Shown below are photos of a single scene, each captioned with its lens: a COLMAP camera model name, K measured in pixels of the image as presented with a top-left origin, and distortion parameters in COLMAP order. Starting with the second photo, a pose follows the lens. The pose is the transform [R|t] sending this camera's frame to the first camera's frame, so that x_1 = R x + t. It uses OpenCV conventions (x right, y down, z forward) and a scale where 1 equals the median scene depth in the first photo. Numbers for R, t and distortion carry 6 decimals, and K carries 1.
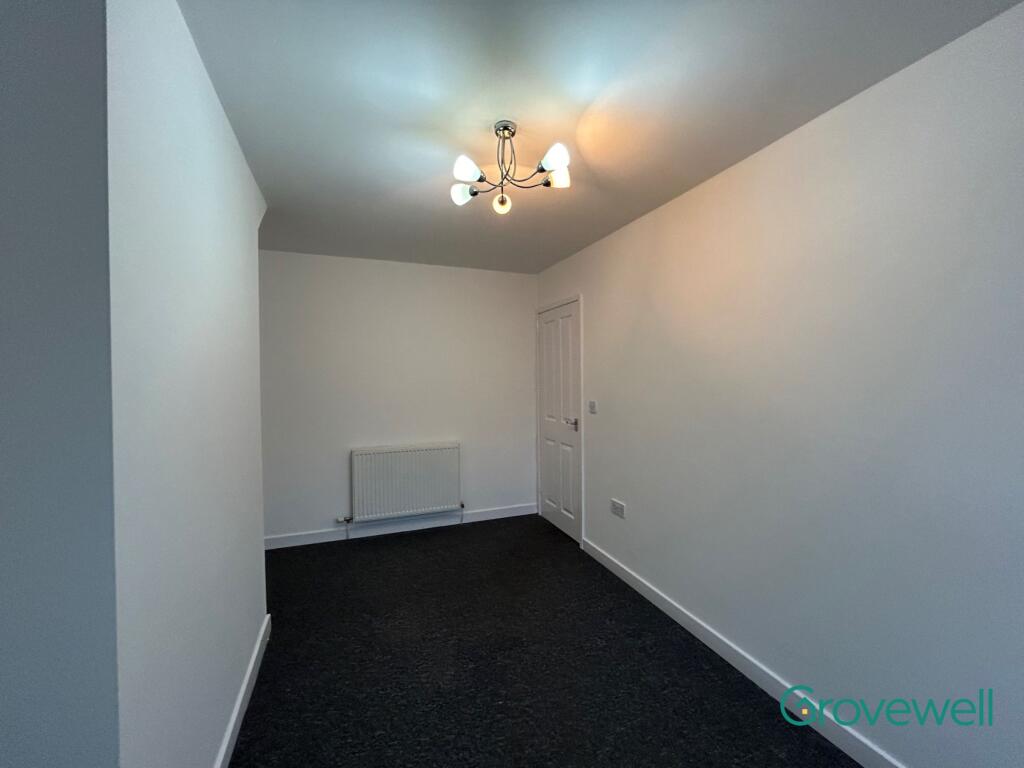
lens RADIAL K [[422.5, 0, 503.8], [0, 422.5, 380.2], [0, 0, 1]] dist [-0.001810, 0.002929]
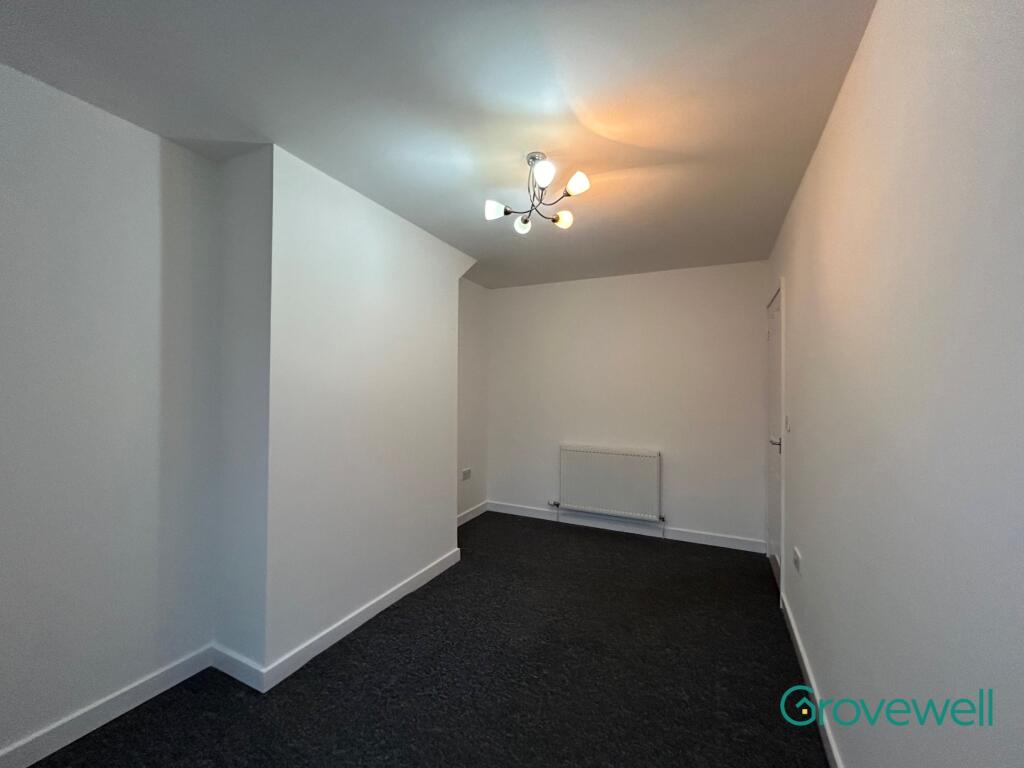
lens RADIAL K [[422.5, 0, 507.7], [0, 422.5, 381.4], [0, 0, 1]] dist [-0.001810, 0.002929]
pose [[0.671286, 0.002314, -0.741195, 0.407853], [-0.014731, 0.999839, -0.010221, 0.000969], [0.741052, 0.017780, 0.671212, 0.101794]]
